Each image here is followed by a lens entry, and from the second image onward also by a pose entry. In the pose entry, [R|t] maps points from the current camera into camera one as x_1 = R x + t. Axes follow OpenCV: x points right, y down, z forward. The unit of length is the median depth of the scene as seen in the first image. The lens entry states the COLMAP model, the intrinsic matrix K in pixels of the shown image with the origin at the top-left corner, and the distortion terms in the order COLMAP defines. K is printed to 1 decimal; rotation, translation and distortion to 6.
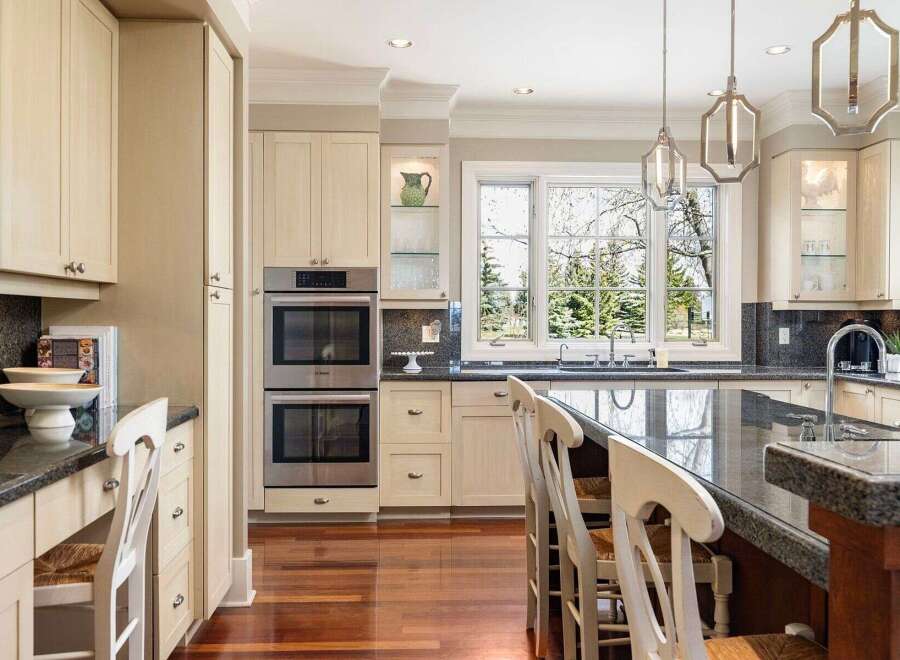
lens RADIAL K [[816.1, 0, 434.4], [0, 816.1, 328.4], [0, 0, 1]] dist [-0.011360, -0.001641]
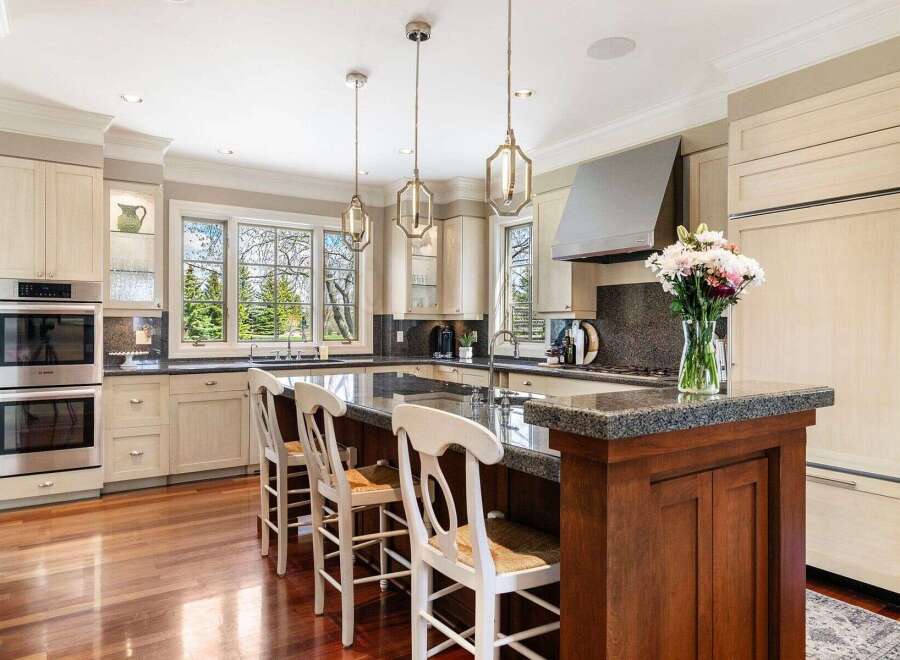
lens RADIAL K [[590.6, 0, 439.2], [0, 590.6, 327.7], [0, 0, 1]] dist [-0.001214, -0.002538]
pose [[0.856729, -0.000461, 0.515767, -0.086408], [0.003748, 0.999979, -0.005332, -0.001112], [-0.515753, 0.006501, 0.856713, 0.008839]]
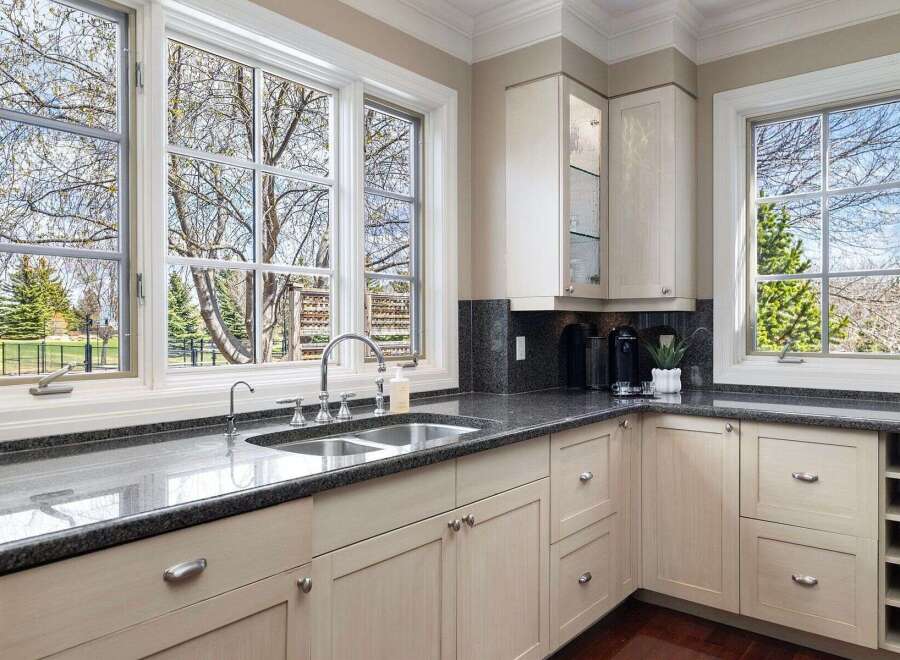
lens RADIAL K [[656.8, 0, 438.9], [0, 656.8, 329.7], [0, 0, 1]] dist [-0.000374, -0.000724]
pose [[0.673373, -0.009554, 0.739241, -0.034478], [0.013213, 0.999912, 0.000886, -0.008481], [-0.739185, 0.009171, 0.673440, 0.715583]]
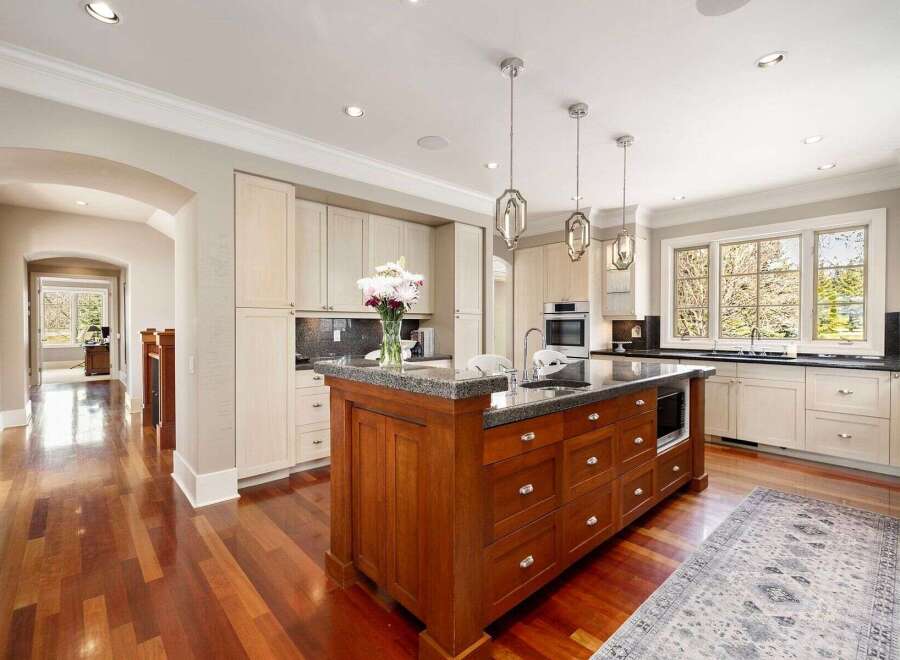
lens RADIAL K [[414.8, 0, 449.7], [0, 414.8, 324.2], [0, 0, 1]] dist [0.018307, 0.000242]
pose [[0.650299, -0.003490, -0.759671, 0.483720], [-0.007506, 0.999911, -0.011019, 0.000368], [0.759641, 0.012867, 0.650215, 0.018291]]
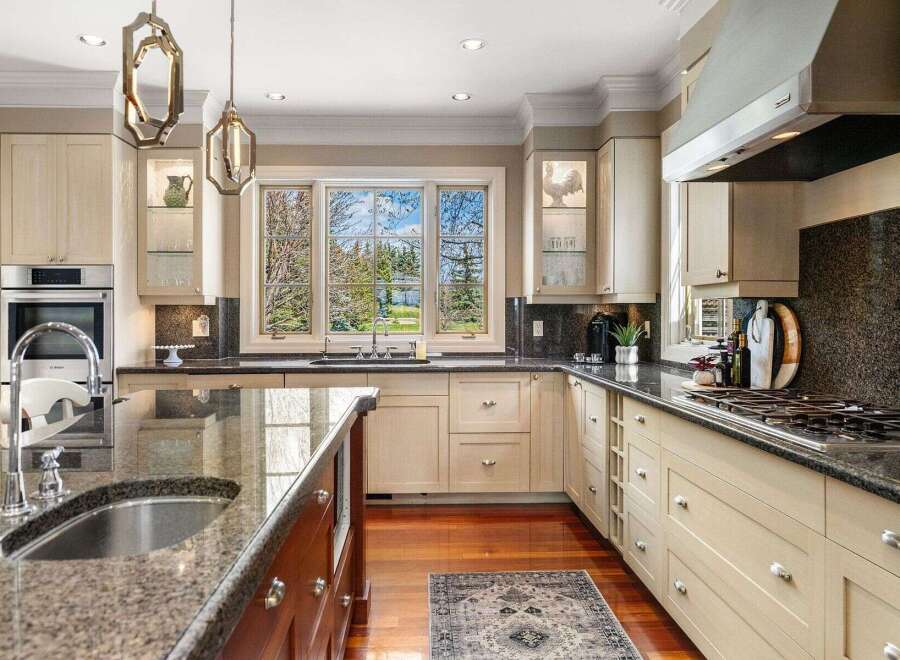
lens RADIAL K [[640.2, 0, 432.8], [0, 640.2, 313.0], [0, 0, 1]] dist [0.001347, 0.000081]
pose [[0.999927, -0.004815, -0.011078, 0.321595], [0.004686, 0.999921, -0.011705, -0.001866], [0.011133, 0.011652, 0.999870, 0.180947]]
